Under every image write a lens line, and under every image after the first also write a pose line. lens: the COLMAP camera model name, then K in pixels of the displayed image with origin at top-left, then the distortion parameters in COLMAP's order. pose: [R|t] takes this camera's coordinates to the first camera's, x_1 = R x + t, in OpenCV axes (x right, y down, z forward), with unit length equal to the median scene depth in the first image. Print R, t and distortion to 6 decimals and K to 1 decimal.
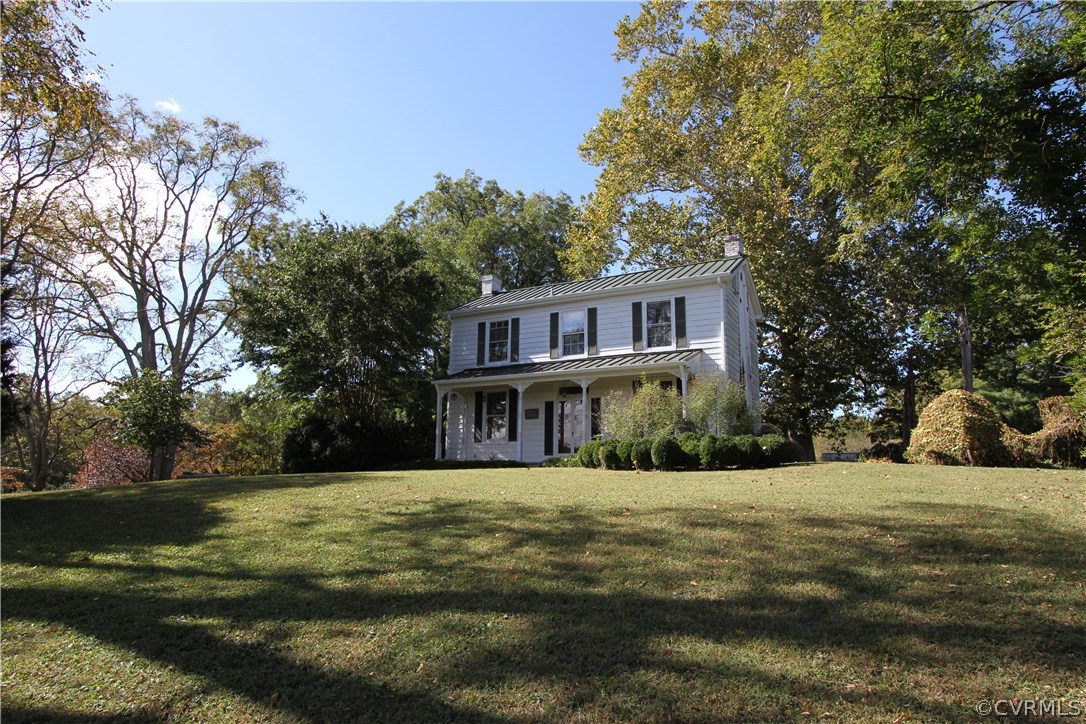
lens RADIAL K [[733.5, 0, 543.0], [0, 733.5, 362.0], [0, 0, 1]] dist [-0.002485, -0.002098]
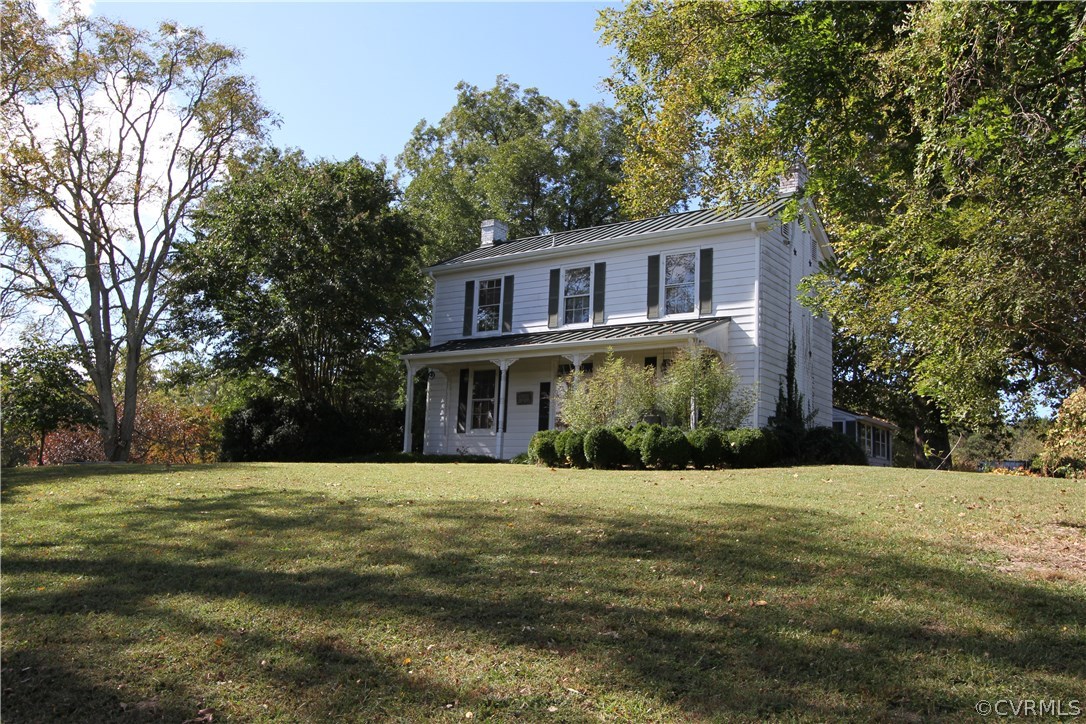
lens RADIAL K [[1010.0, 0, 542.8], [0, 1010.0, 383.7], [0, 0, 1]] dist [-0.001979, 0.014149]
pose [[0.988908, 0.013757, -0.147891, 0.131180], [-0.005730, 0.998494, 0.054564, -0.003244], [0.148419, -0.053112, 0.987497, -0.052209]]
